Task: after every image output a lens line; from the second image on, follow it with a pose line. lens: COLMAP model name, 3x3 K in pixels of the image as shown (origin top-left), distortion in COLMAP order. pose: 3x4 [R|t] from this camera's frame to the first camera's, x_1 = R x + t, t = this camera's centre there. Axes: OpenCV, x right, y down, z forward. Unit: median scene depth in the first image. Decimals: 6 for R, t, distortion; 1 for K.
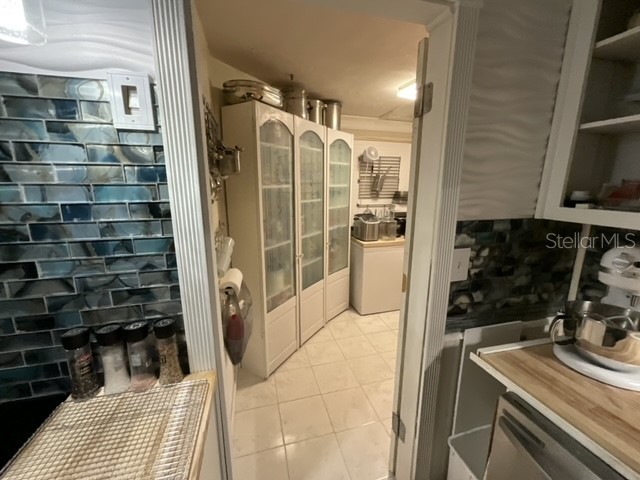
lens RADIAL K [[259.3, 0, 319.6], [0, 259.3, 240.7], [0, 0, 1]] dist [0.003036, 0.000010]
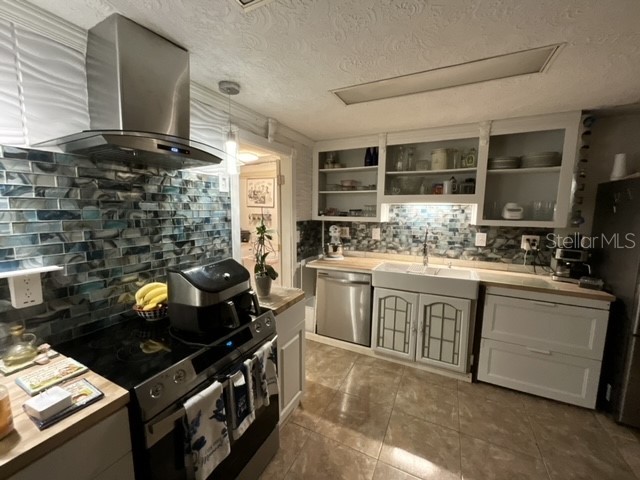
lens RADIAL K [[259.3, 0, 319.8], [0, 259.3, 240.7], [0, 0, 1]] dist [0.003036, 0.000010]
pose [[0.658769, -0.095641, 0.746241, -1.736410], [0.162628, 0.986539, -0.017127, 0.268258], [-0.734558, 0.132642, 0.665455, -1.308817]]
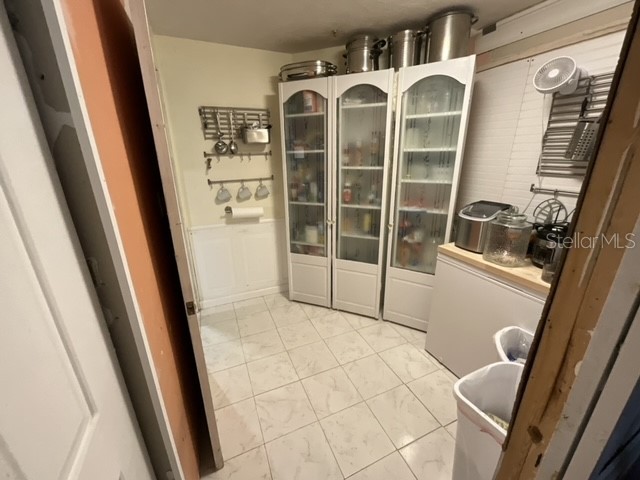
lens RADIAL K [[259.3, 0, 319.8], [0, 259.3, 241.7], [0, 0, 1]] dist [0.003036, 0.000010]
pose [[0.153412, 0.302438, -0.940742, 0.898000], [-0.210012, 0.940242, 0.268030, -0.129340], [0.965588, 0.156448, 0.207760, 0.752858]]
